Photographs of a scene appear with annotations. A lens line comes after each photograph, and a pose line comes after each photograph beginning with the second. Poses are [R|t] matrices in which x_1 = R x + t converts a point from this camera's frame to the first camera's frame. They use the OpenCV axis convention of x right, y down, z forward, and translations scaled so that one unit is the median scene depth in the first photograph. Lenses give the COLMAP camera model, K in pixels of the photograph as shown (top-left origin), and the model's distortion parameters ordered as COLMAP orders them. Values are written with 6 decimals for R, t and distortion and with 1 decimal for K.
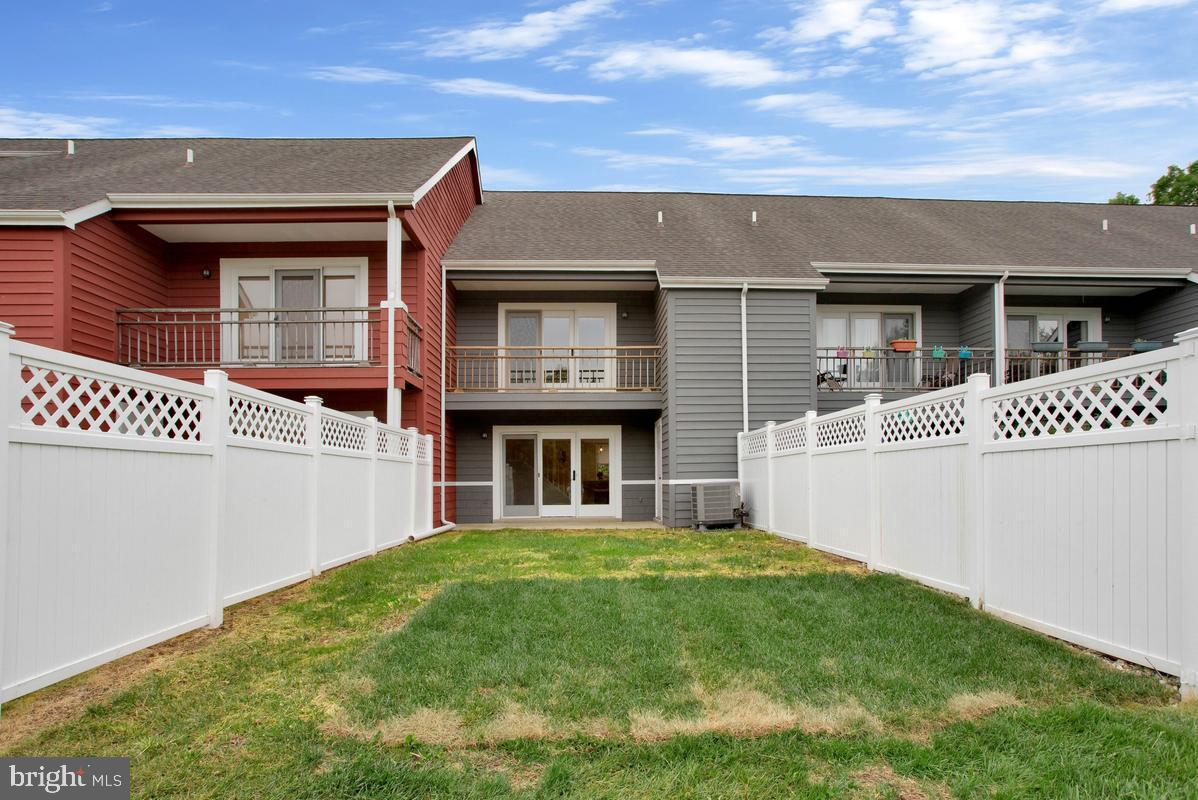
lens RADIAL K [[643.1, 0, 601.5], [0, 643.1, 479.0], [0, 0, 1]] dist [-0.049812, 0.013856]
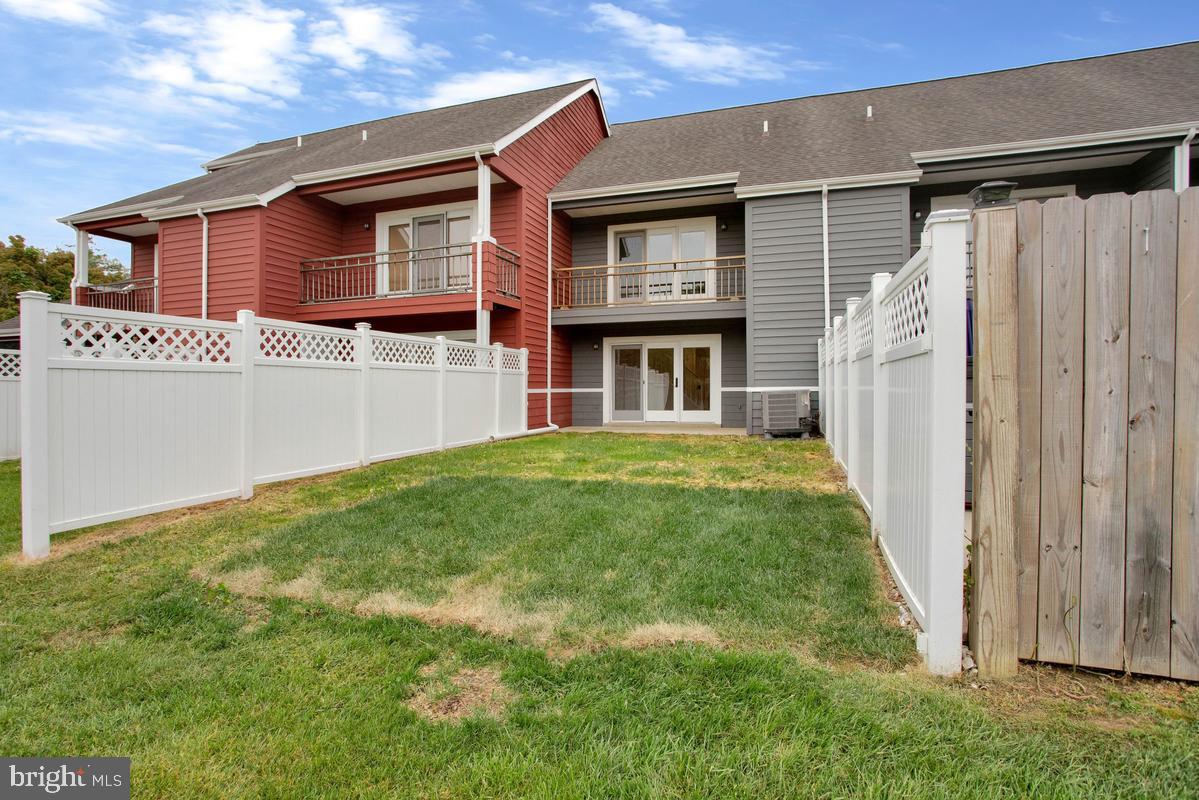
lens RADIAL K [[603.7, 0, 601.1], [0, 603.7, 389.2], [0, 0, 1]] dist [-0.083686, 0.041152]
pose [[0.932456, 0.003166, -0.361270, 0.227643], [0.000385, 0.999952, 0.009757, -0.005221], [0.361283, -0.009237, 0.932410, 0.036095]]
